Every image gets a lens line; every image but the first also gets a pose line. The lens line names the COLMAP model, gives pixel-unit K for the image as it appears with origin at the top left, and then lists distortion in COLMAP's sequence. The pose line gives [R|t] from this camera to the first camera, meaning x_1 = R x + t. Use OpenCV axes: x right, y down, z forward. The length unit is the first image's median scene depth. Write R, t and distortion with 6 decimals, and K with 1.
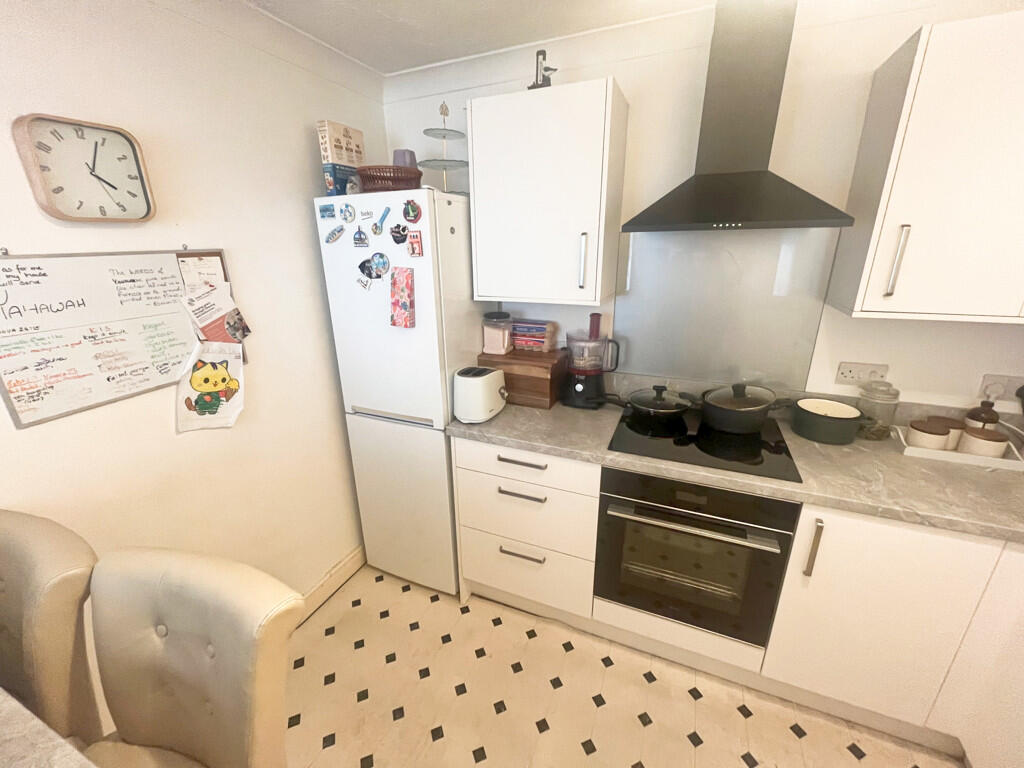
lens RADIAL K [[417.2, 0, 510.9], [0, 417.2, 383.1], [0, 0, 1]] dist [-0.003177, 0.000437]
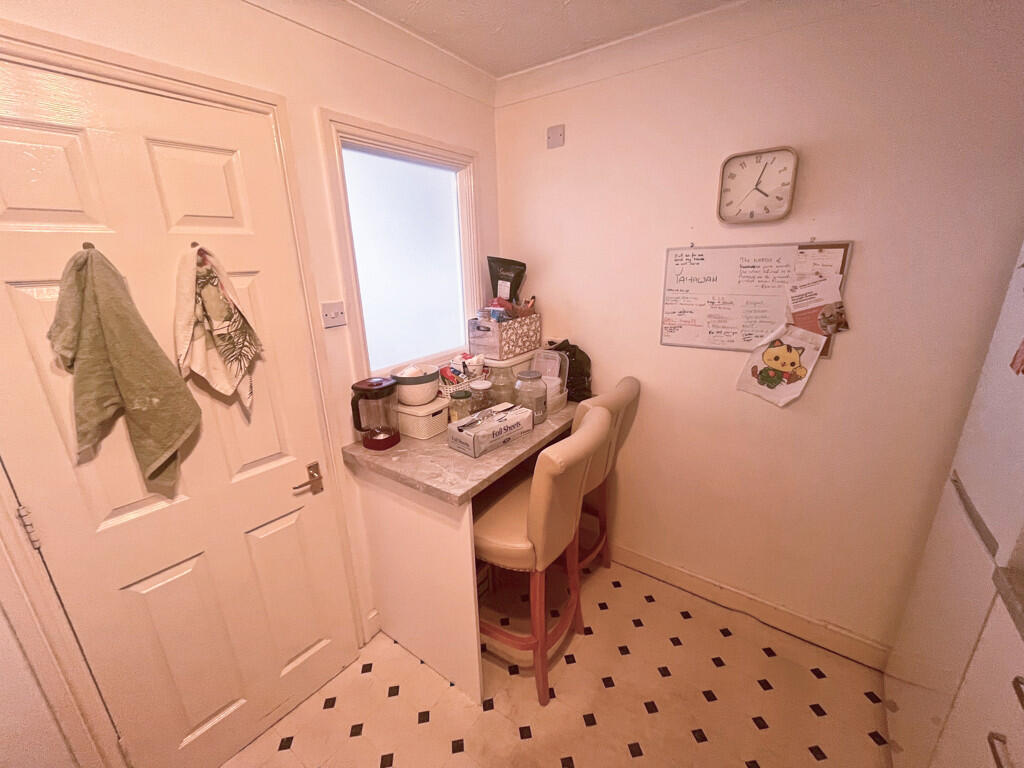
lens RADIAL K [[417.2, 0, 510.9], [0, 417.2, 383.1], [0, 0, 1]] dist [-0.003177, 0.000437]
pose [[-0.209956, 0.304031, -0.929238, 0.432382], [-0.284952, 0.890133, 0.355619, -0.125898], [0.935265, 0.339453, -0.100254, 0.404010]]
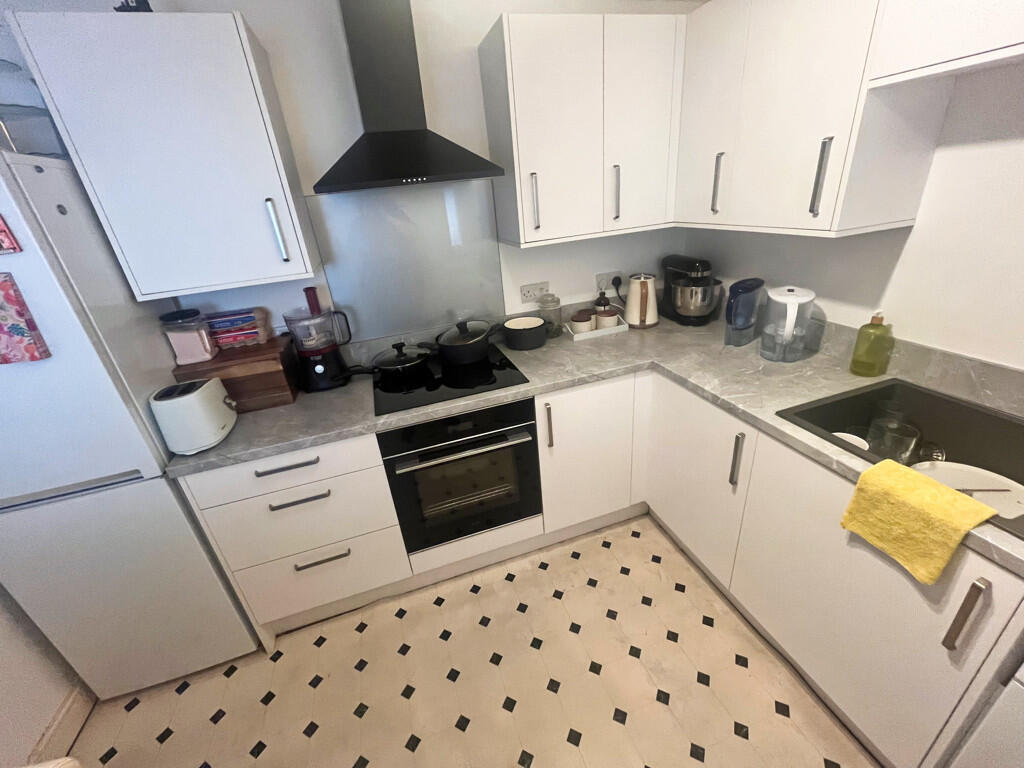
lens RADIAL K [[417.2, 0, 510.9], [0, 417.2, 383.1], [0, 0, 1]] dist [-0.003177, 0.000437]
pose [[0.750673, -0.326724, 0.574231, -0.069785], [0.286674, 0.944156, 0.162443, 0.013822], [-0.595238, 0.042676, 0.802416, -0.002434]]
